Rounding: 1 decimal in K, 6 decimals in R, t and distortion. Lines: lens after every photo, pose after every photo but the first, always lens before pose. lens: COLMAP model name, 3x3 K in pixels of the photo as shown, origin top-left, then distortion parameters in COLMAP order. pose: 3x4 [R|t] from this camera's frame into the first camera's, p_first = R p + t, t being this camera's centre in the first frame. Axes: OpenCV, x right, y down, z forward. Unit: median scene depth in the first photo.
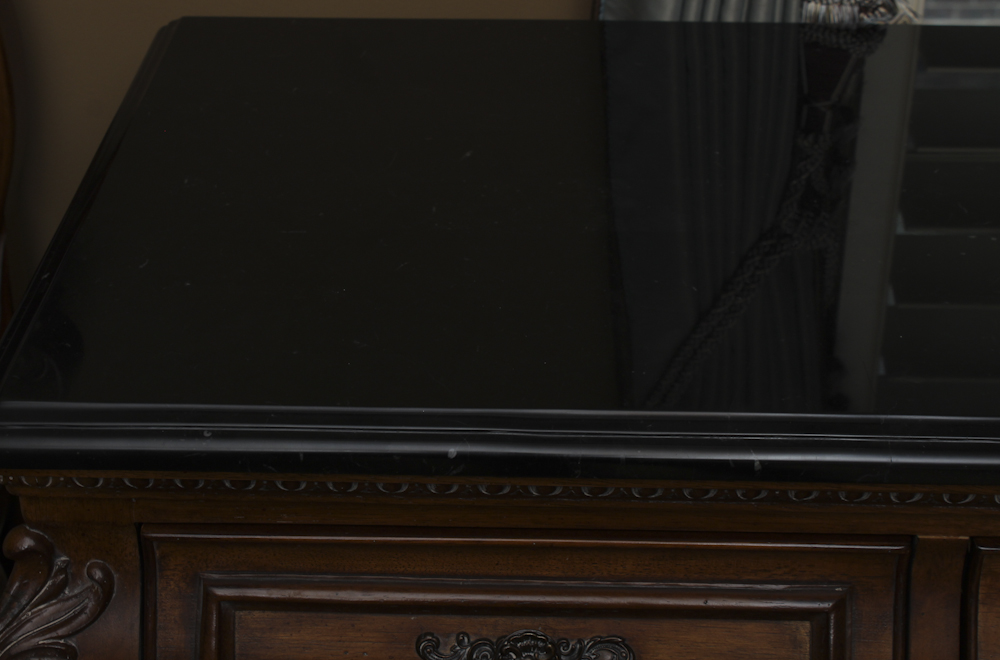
lens RADIAL K [[1704.1, 0, 500.0], [0, 1704.1, 330.0], [0, 0, 1]] dist [-0.017122, 0.259669]
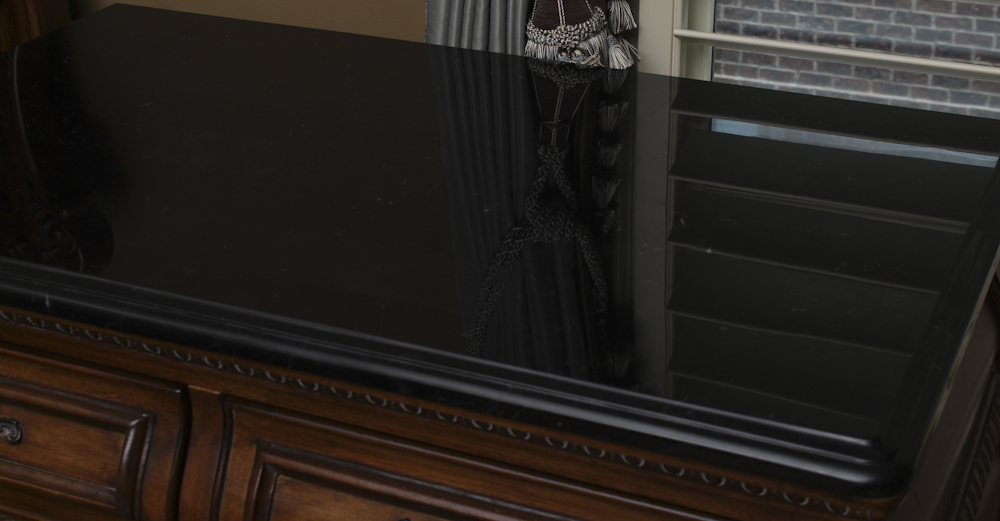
lens RADIAL K [[1460.0, 0, 500.0], [0, 1460.0, 260.5], [0, 0, 1]] dist [0.047304, 0.005233]
pose [[0.922755, 0.155214, -0.352749, 0.572741], [-0.177251, 0.983682, -0.030836, 0.008433], [0.342207, 0.090979, 0.935210, -0.022324]]
